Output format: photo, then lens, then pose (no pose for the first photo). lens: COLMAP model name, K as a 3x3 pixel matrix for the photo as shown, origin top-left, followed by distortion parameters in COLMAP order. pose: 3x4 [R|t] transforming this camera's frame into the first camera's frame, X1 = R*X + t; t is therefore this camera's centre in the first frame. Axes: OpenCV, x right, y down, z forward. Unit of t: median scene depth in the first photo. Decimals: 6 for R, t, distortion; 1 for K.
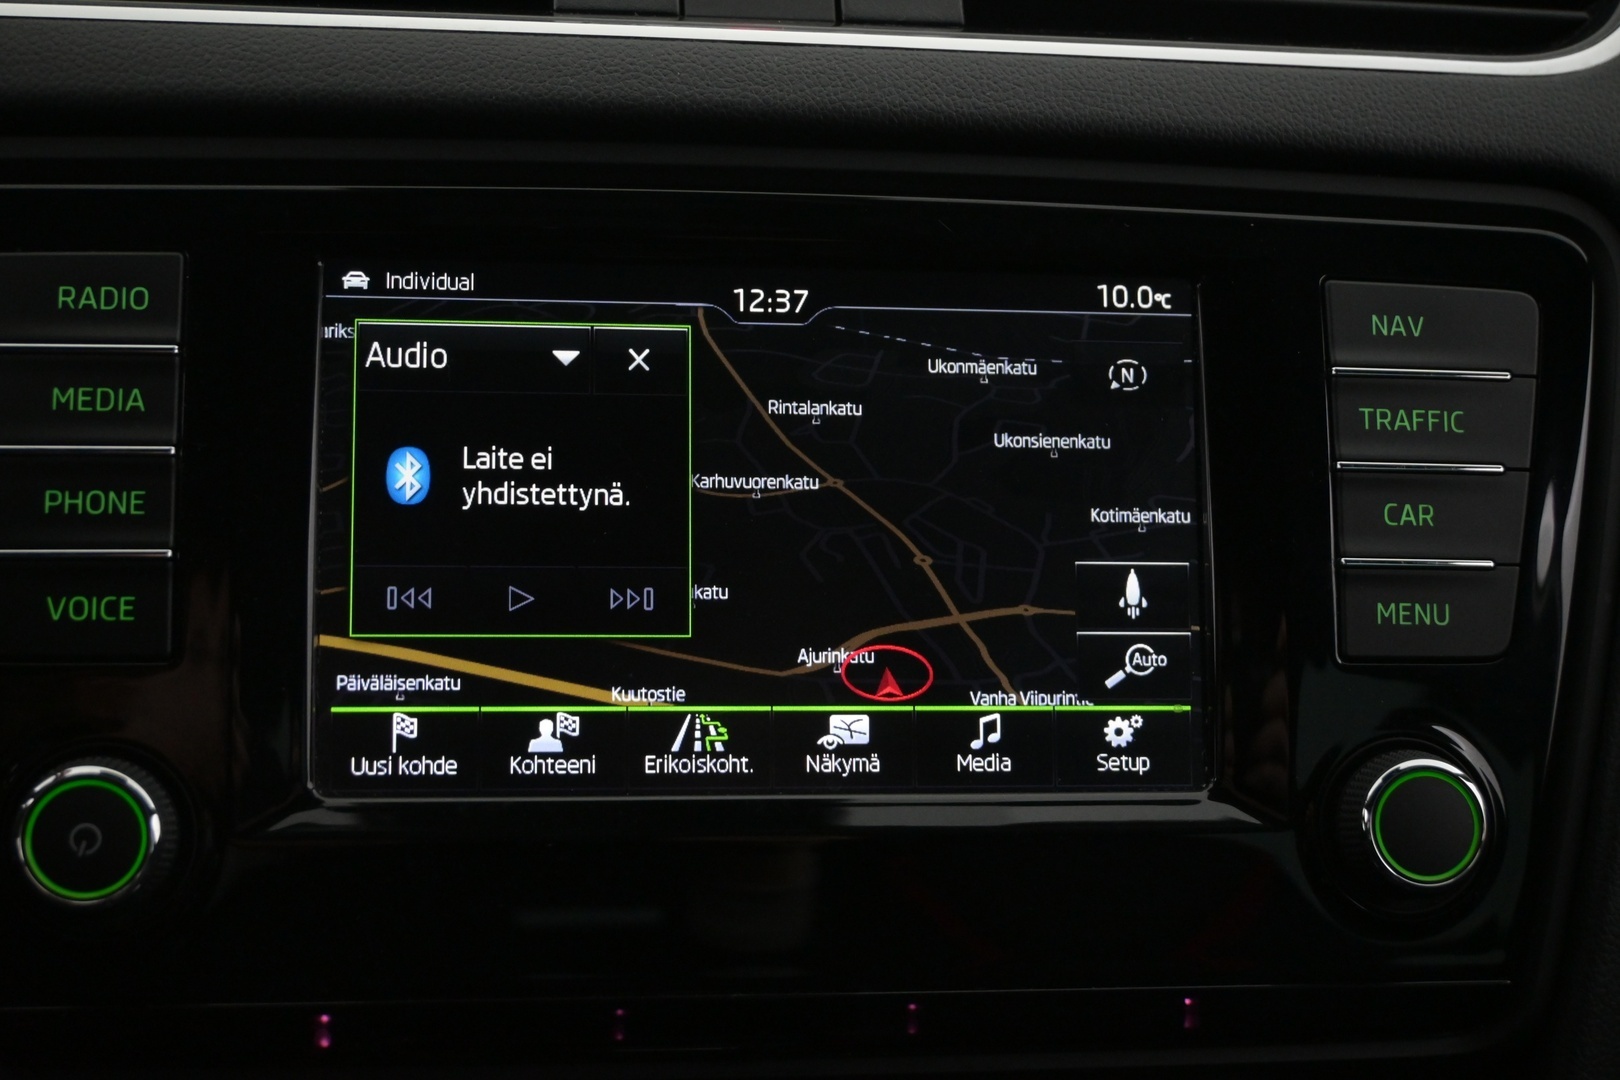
lens RADIAL K [[2150.4, 0, 812.9], [0, 2150.4, 542.0], [0, 0, 1]] dist [0.014258, -0.010601]
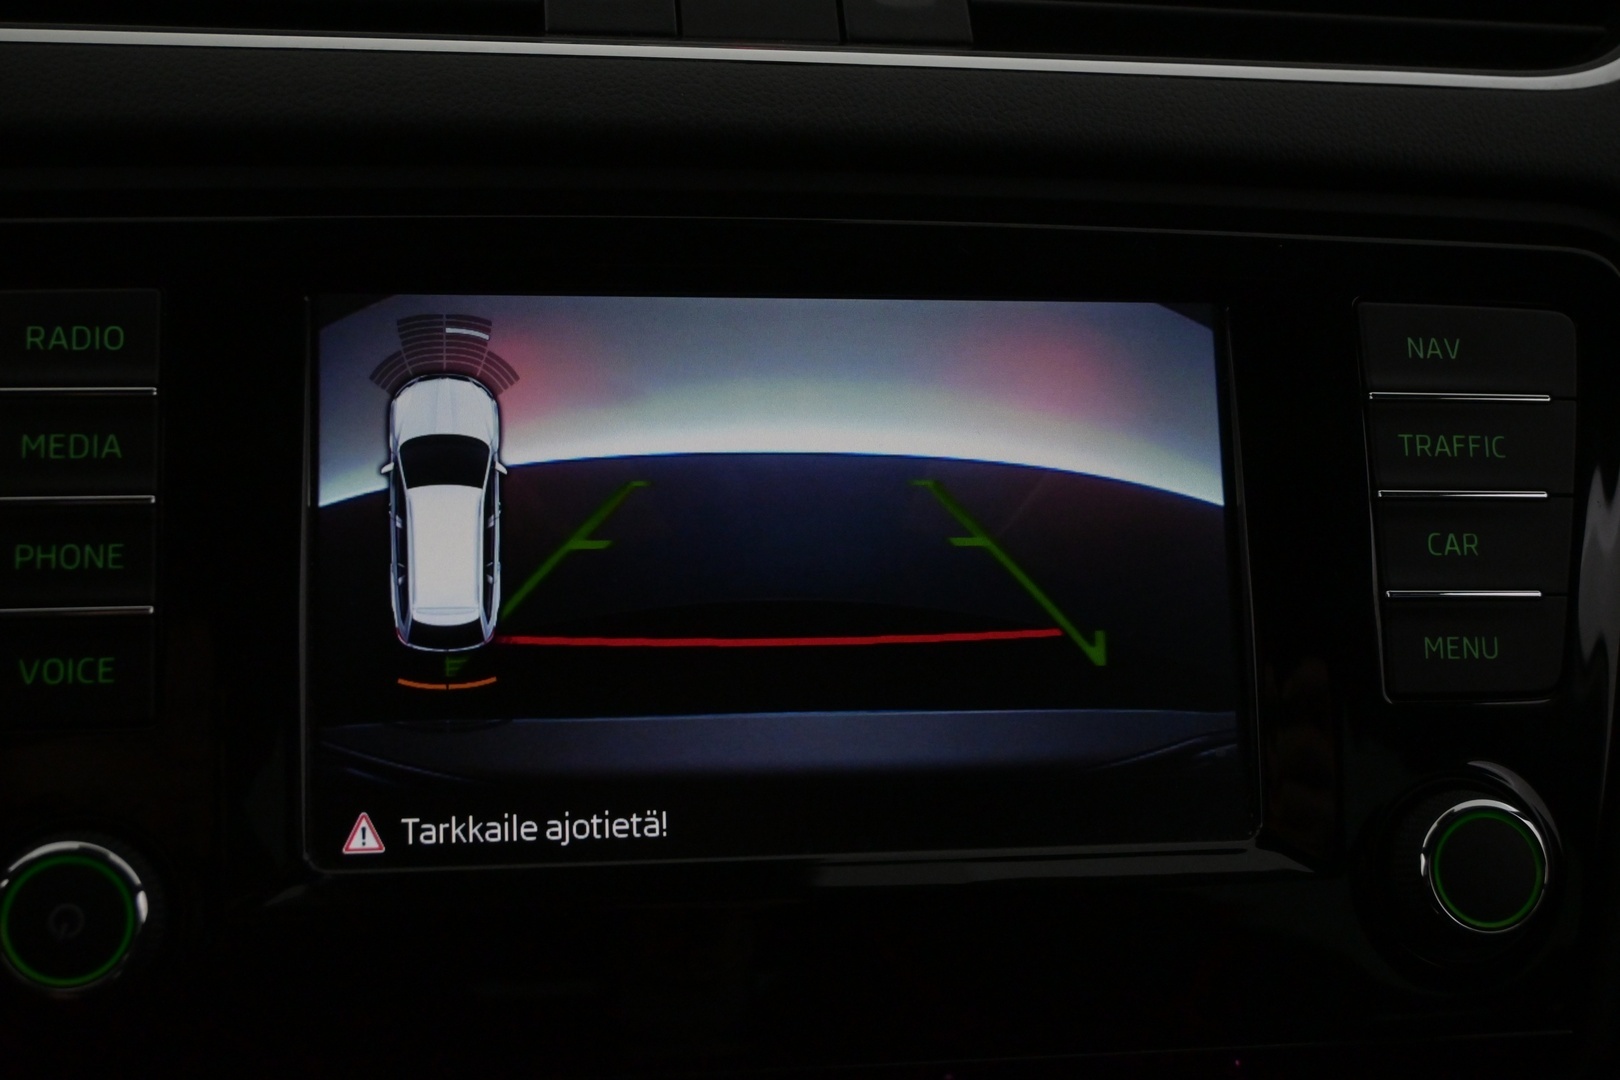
lens RADIAL K [[2150.4, 0, 812.9], [0, 2150.4, 542.0], [0, 0, 1]] dist [0.014258, -0.010601]
pose [[0.999028, -0.019210, 0.039676, -0.046540], [0.020264, 0.999448, -0.026333, 0.005876], [-0.039148, 0.027111, 0.998866, 0.054873]]
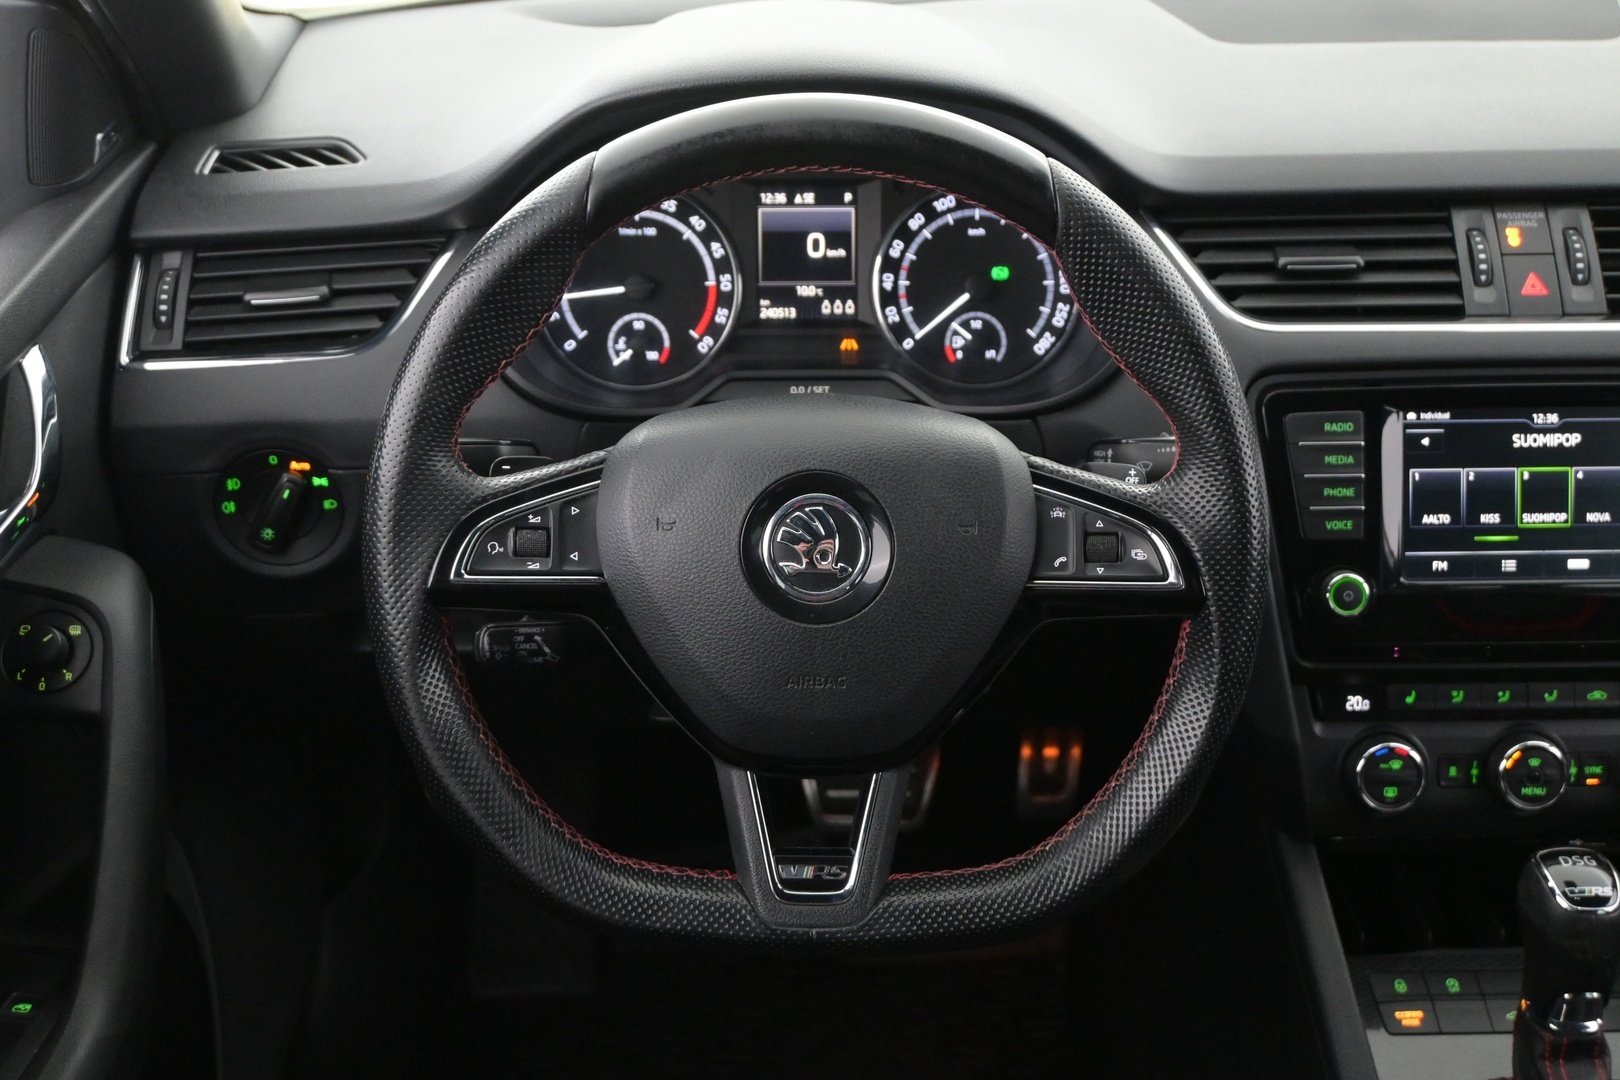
lens RADIAL K [[1899.2, 0, 810.0], [0, 1899.2, 540.0], [0, 0, 1]] dist [-0.000703, 0.014130]
pose [[0.993580, 0.001088, -0.113128, -0.754308], [0.017236, 0.986825, 0.160870, -0.395761], [0.111813, -0.161787, 0.980471, -1.787756]]
